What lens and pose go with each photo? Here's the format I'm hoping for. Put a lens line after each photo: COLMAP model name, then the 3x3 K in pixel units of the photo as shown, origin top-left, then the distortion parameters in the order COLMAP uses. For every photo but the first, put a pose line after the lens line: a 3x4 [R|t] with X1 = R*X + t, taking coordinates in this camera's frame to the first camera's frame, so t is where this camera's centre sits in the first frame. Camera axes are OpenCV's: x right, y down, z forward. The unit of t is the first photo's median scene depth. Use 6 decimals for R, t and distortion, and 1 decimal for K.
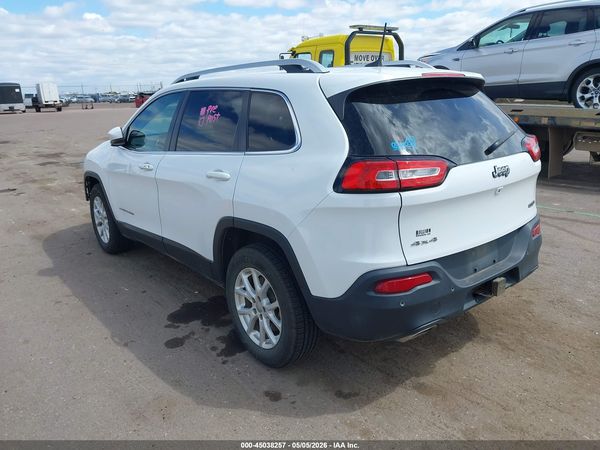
lens RADIAL K [[481.9, 0, 296.4], [0, 481.9, 224.2], [0, 0, 1]] dist [-0.000295, 0.006606]
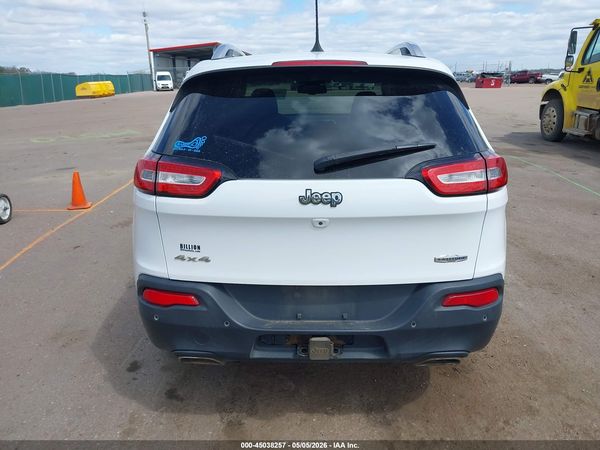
lens RADIAL K [[481.9, 0, 296.4], [0, 481.9, 224.2], [0, 0, 1]] dist [-0.000295, 0.006606]
pose [[0.758353, 0.215757, -0.615101, 0.710630], [-0.190729, 0.975780, 0.107123, -0.117322], [0.623316, 0.036080, 0.781137, 0.333114]]
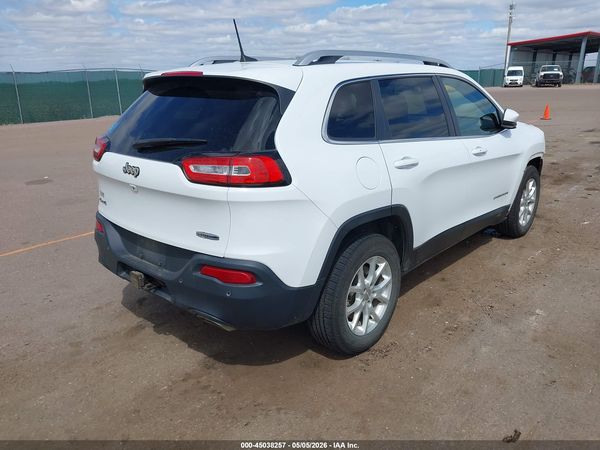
lens RADIAL K [[481.9, 0, 296.4], [0, 481.9, 224.2], [0, 0, 1]] dist [-0.000295, 0.006606]
pose [[0.141861, 0.321113, -0.936356, 1.235168], [-0.258167, 0.925187, 0.278169, -0.317942], [0.955628, 0.202275, 0.214149, 0.946219]]
